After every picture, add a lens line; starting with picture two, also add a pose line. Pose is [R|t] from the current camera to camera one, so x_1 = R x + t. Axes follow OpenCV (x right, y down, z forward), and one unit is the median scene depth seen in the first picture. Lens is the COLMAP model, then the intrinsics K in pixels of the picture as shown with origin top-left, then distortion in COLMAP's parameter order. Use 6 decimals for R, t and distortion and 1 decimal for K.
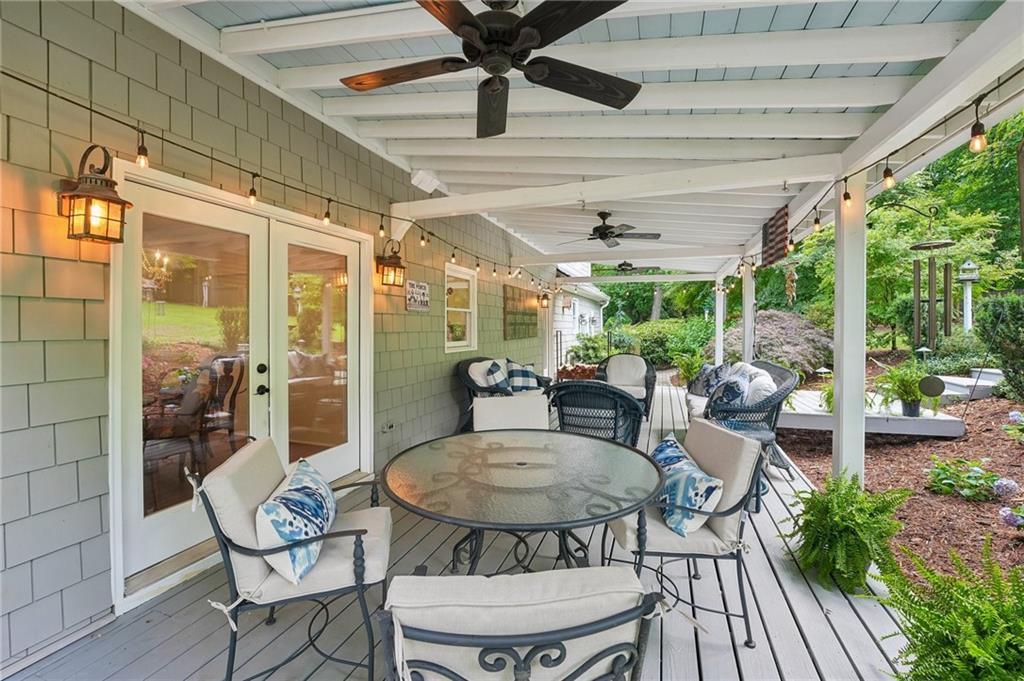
lens RADIAL K [[420.0, 0, 507.4], [0, 420.0, 336.8], [0, 0, 1]] dist [-0.026916, 0.000054]
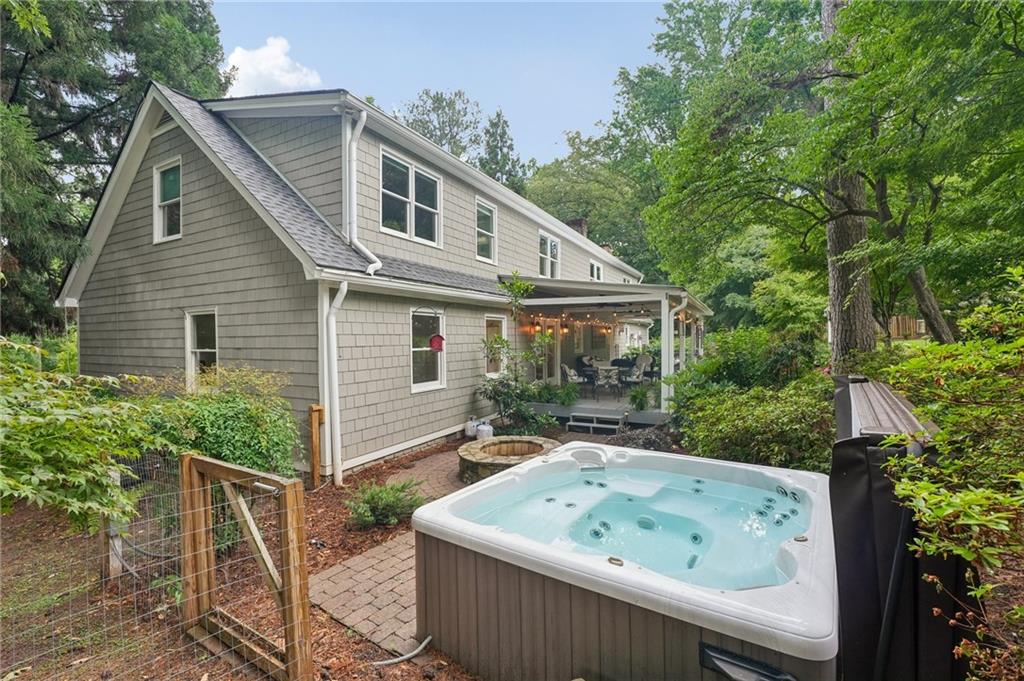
lens RADIAL K [[440.7, 0, 512.0], [0, 440.7, 340.5], [0, 0, 1]] dist [-0.000655, -0.000080]
pose [[0.991633, -0.005305, -0.128978, -0.104004], [0.002843, 0.999810, -0.019267, 0.005495], [0.129056, 0.018739, 0.991460, -1.189836]]
